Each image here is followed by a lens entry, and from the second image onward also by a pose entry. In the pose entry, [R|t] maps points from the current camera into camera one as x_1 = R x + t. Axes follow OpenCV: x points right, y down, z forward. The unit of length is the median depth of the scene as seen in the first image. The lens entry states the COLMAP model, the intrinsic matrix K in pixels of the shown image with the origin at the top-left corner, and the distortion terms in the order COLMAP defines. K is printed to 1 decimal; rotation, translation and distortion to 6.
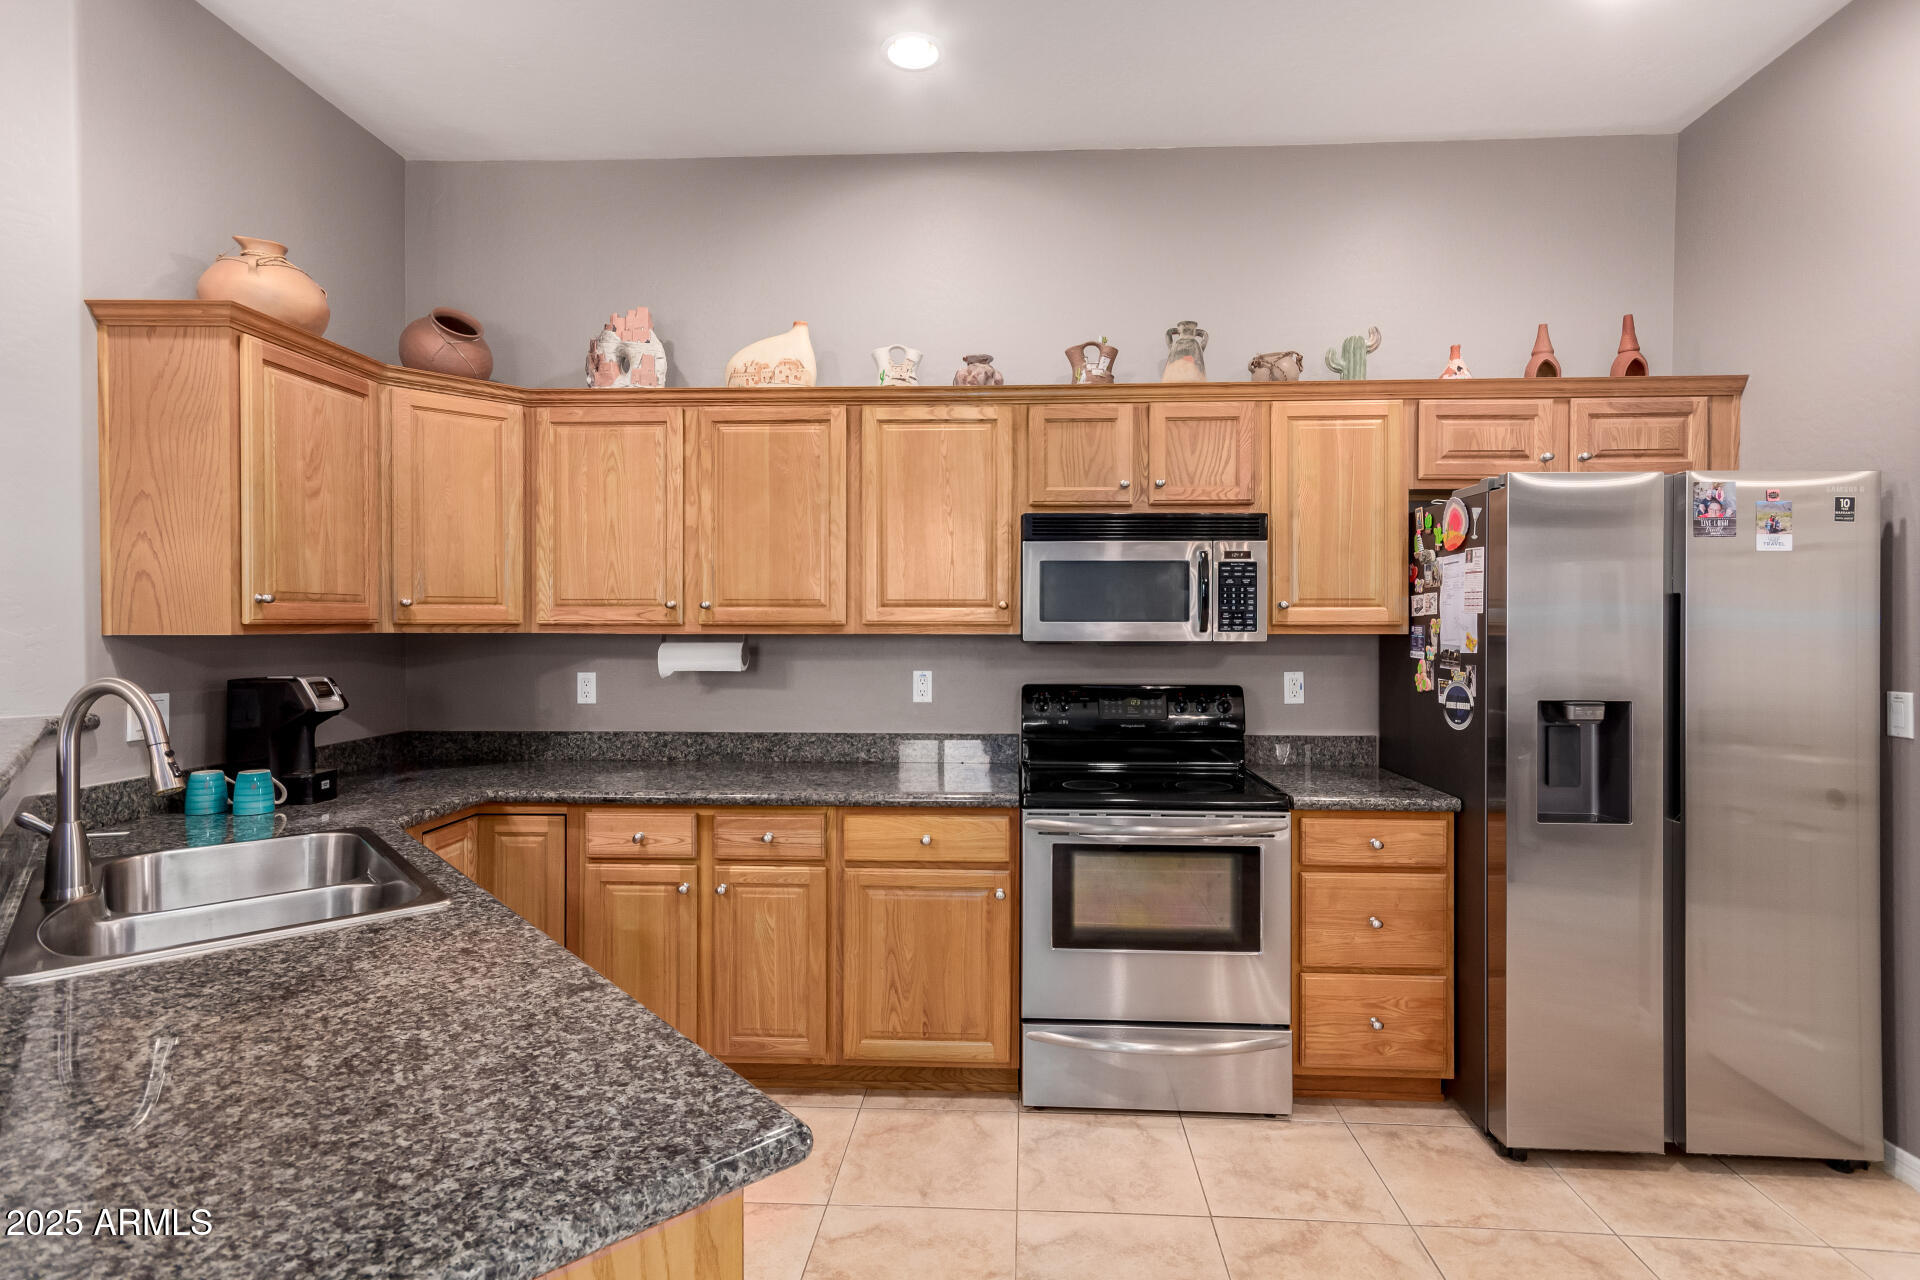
lens RADIAL K [[942.9, 0, 960.4], [0, 942.9, 621.9], [0, 0, 1]] dist [0.012030, 0.002595]
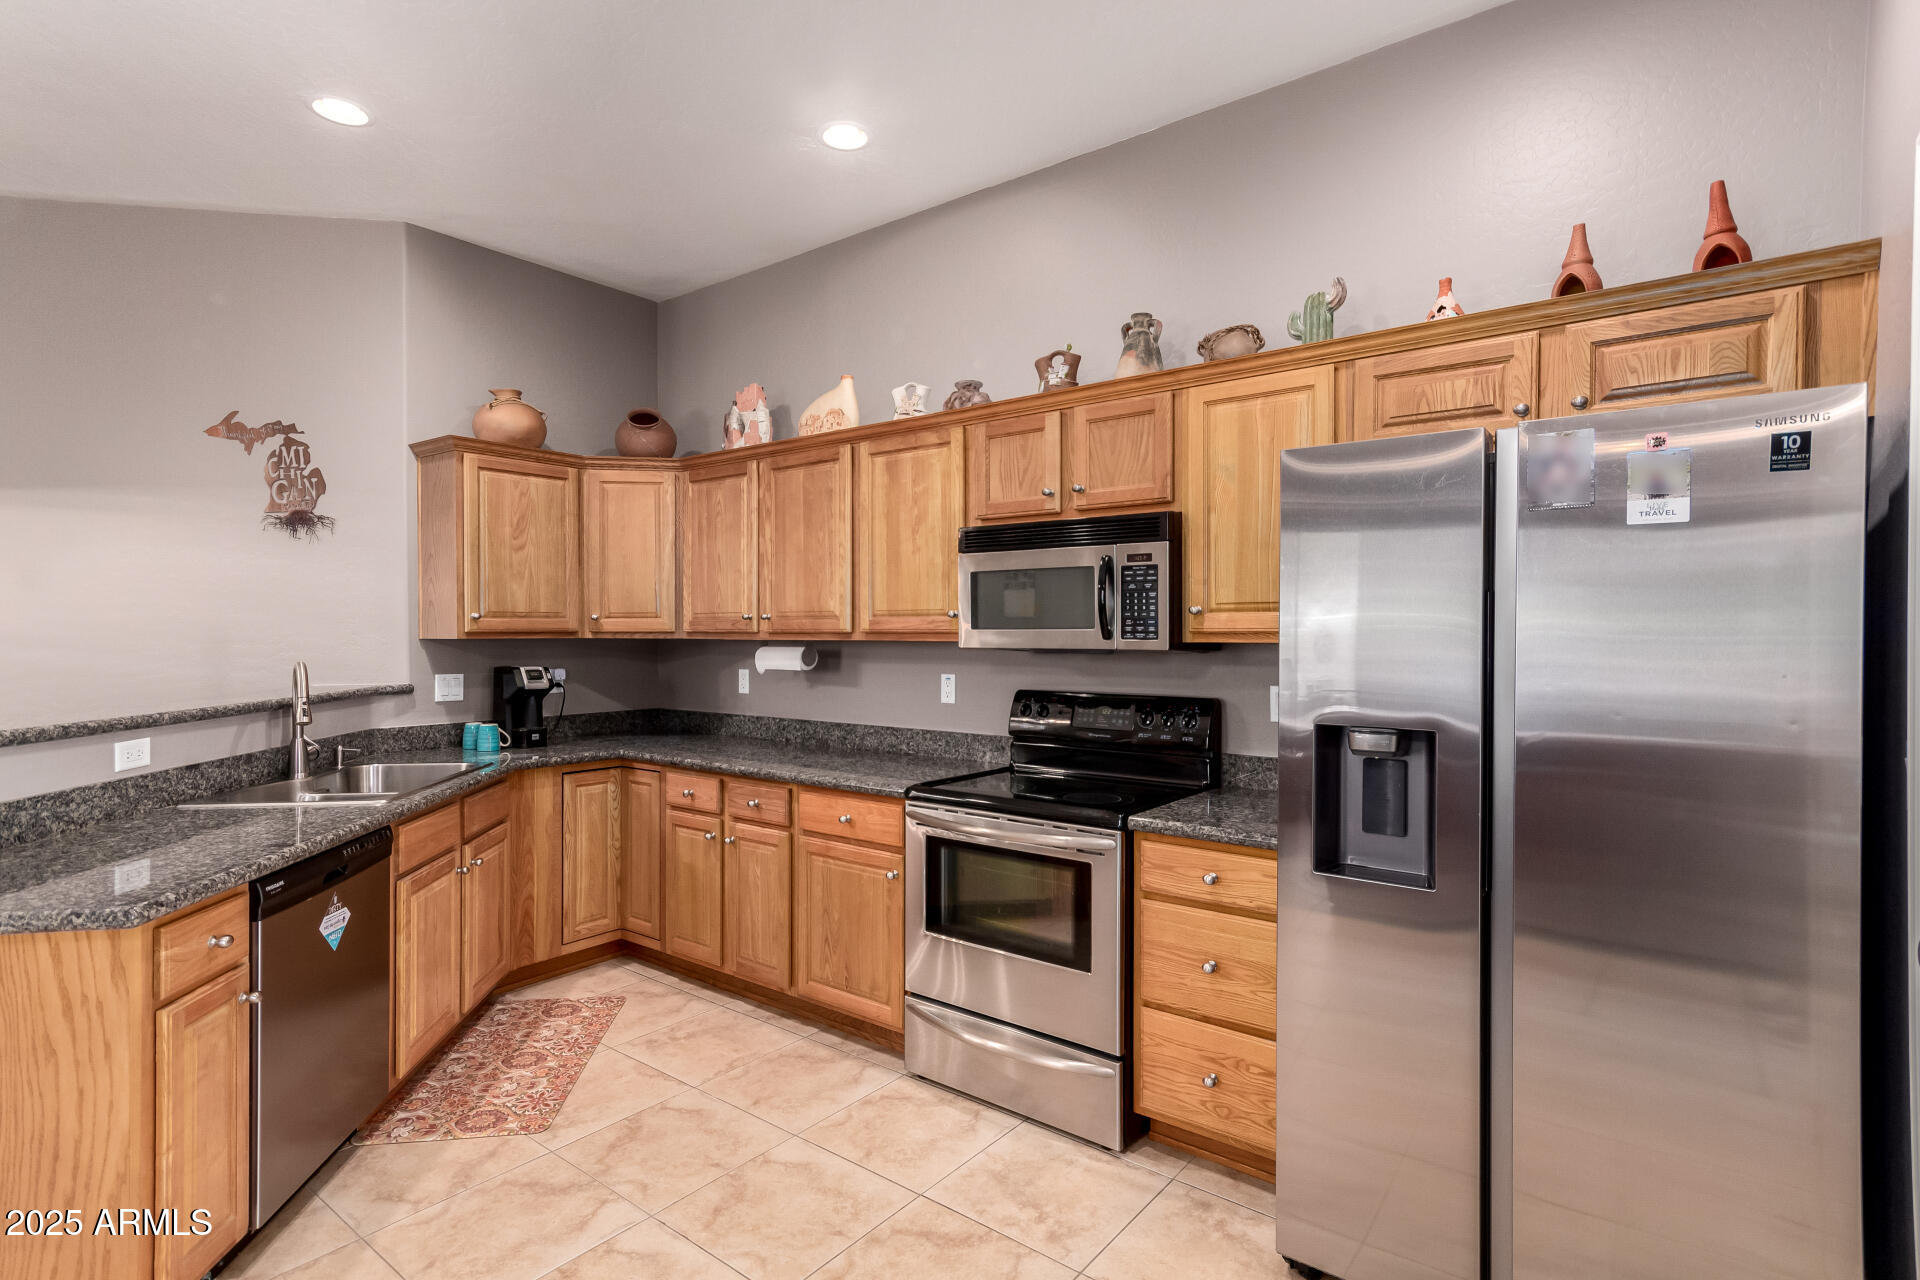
lens RADIAL K [[942.9, 0, 974.1], [0, 942.9, 634.3], [0, 0, 1]] dist [0.012030, 0.002595]
pose [[0.822874, 0.000735, -0.568224, 0.722289], [0.002058, 0.999989, 0.004275, 0.000862], [0.568221, -0.004687, 0.822863, 0.137115]]
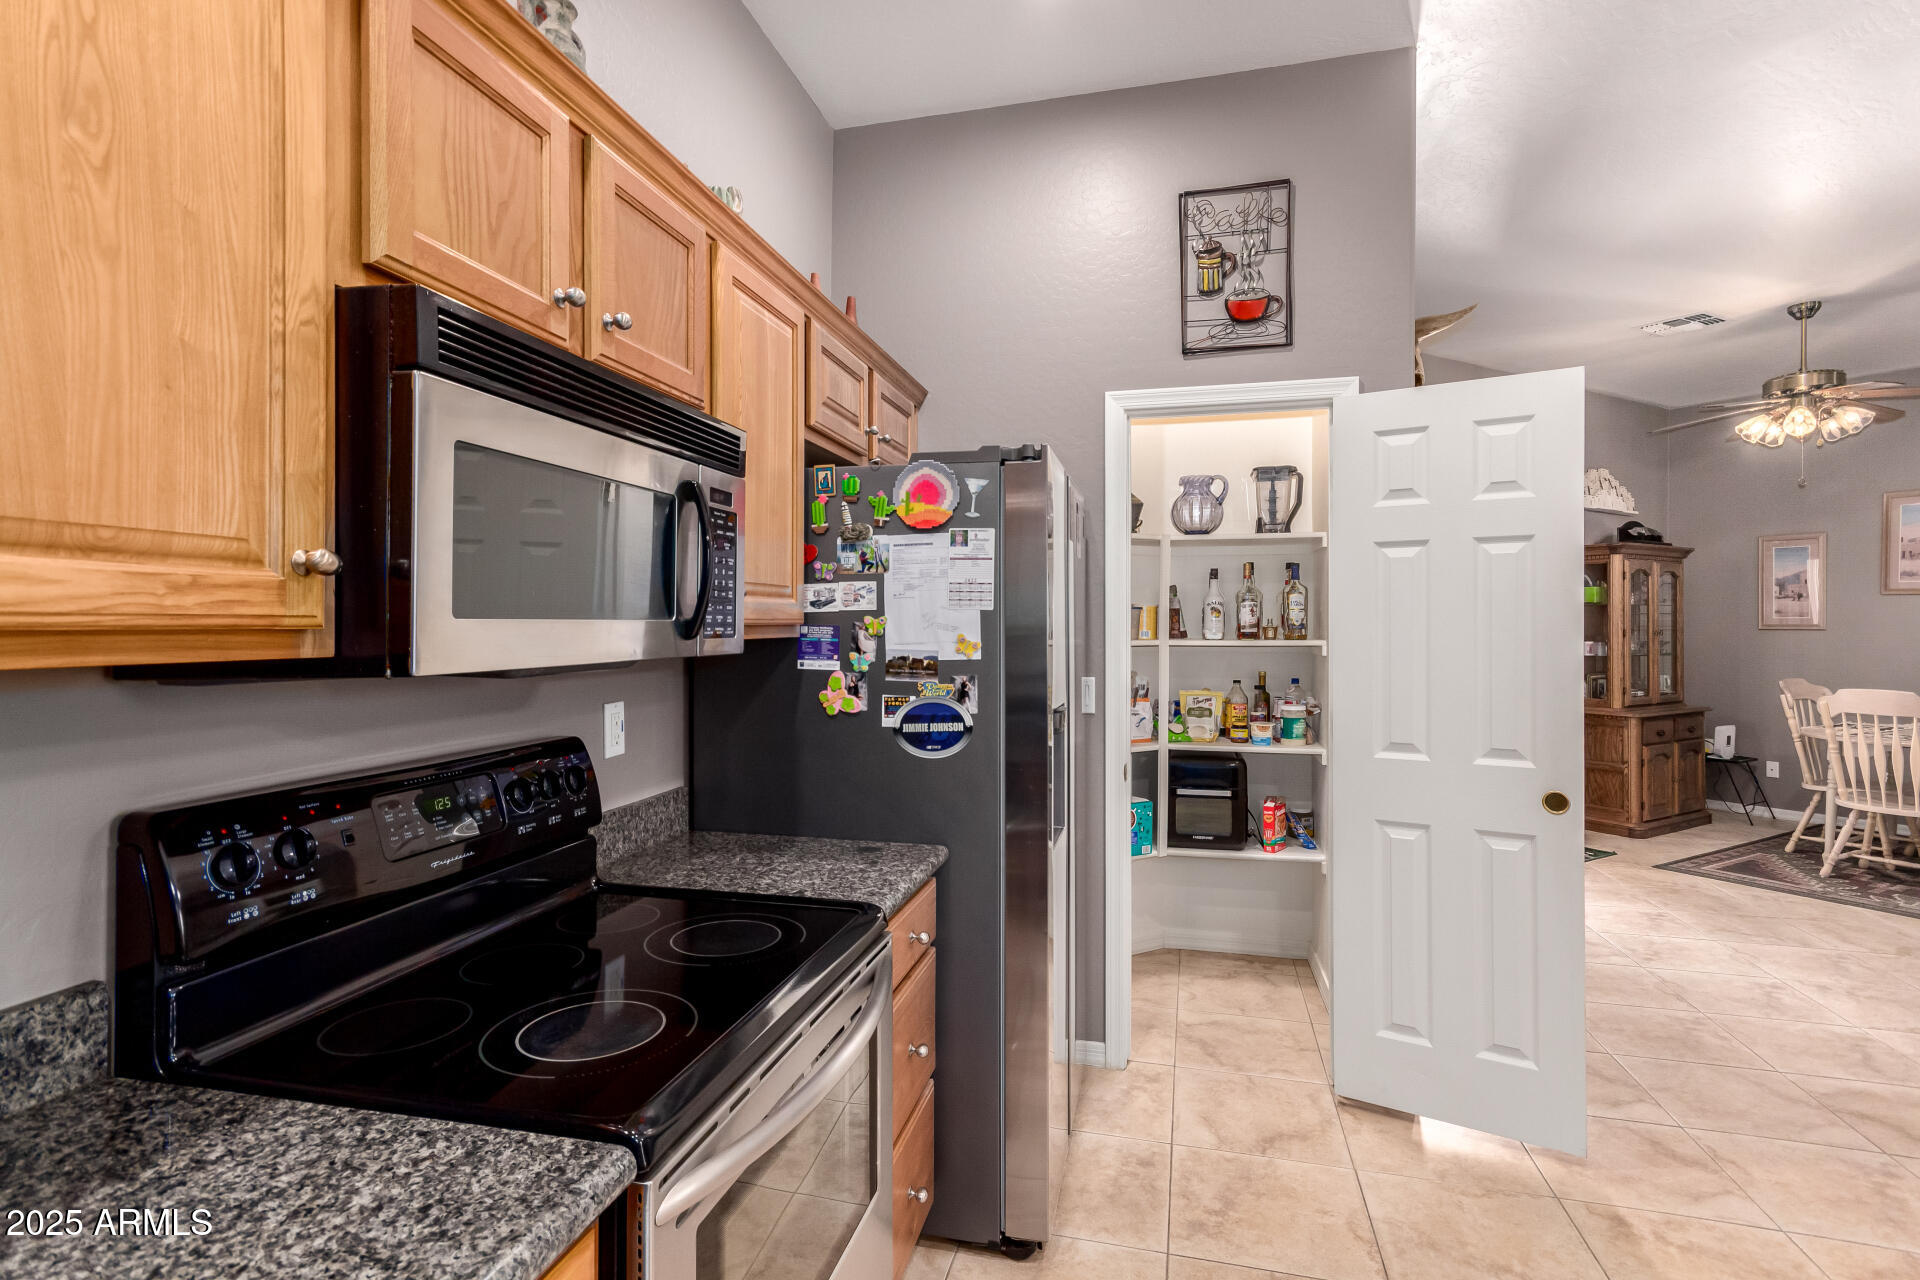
lens RADIAL K [[942.9, 0, 951.7], [0, 942.9, 632.3], [0, 0, 1]] dist [0.012030, 0.002595]
pose [[0.200759, -0.009449, 0.979595, -0.226797], [-0.000994, 0.999951, 0.009849, 0.001961], [-0.979640, -0.002950, 0.200740, 0.790302]]
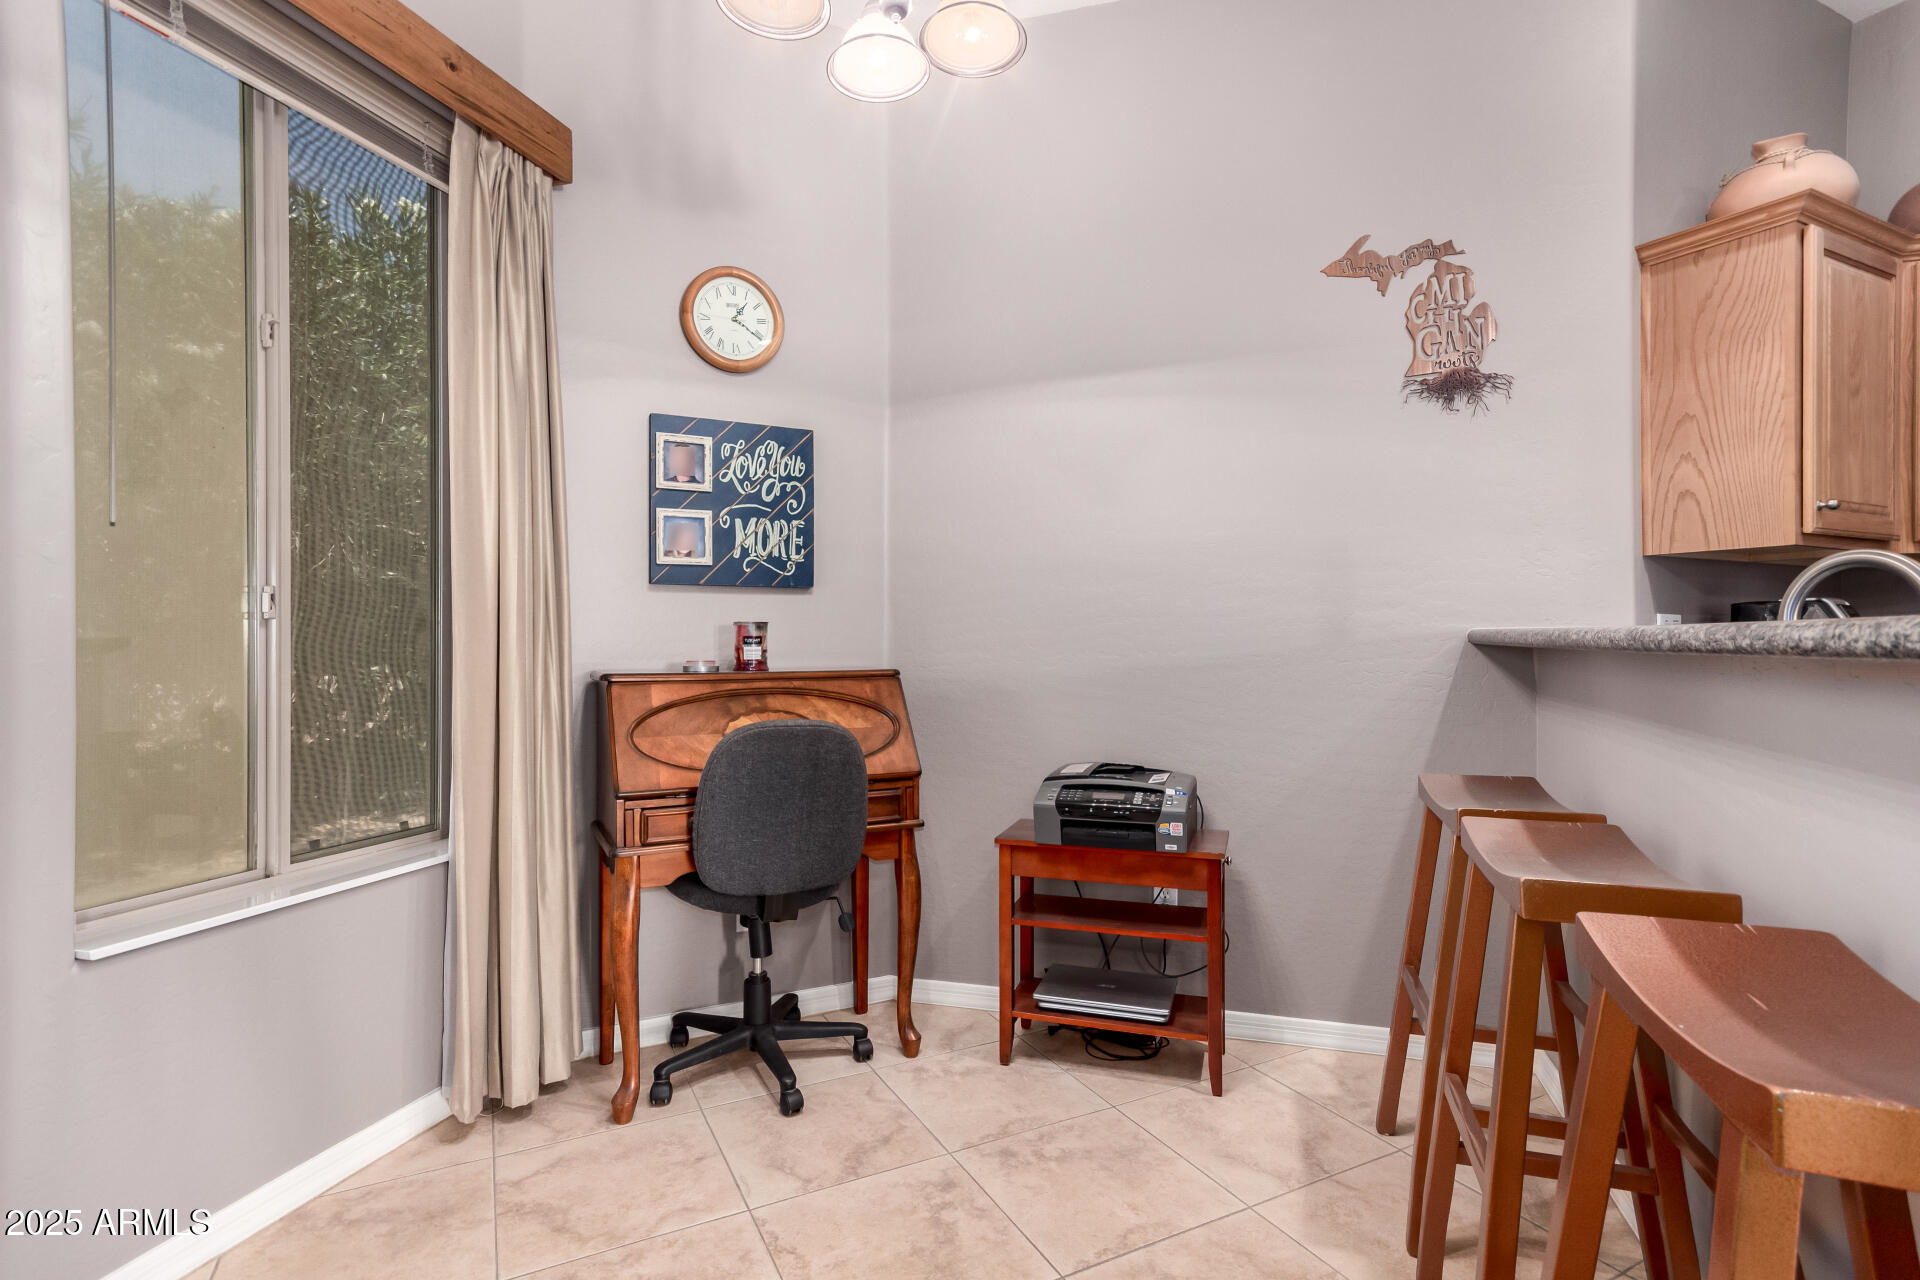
lens RADIAL K [[942.9, 0, 958.9], [0, 942.9, 639.3], [0, 0, 1]] dist [0.012030, 0.002595]
pose [[0.509086, -0.001003, -0.860715, -0.301470], [0.003476, 0.999994, 0.000890, 0.086213], [0.860709, -0.003445, 0.509086, -0.174512]]
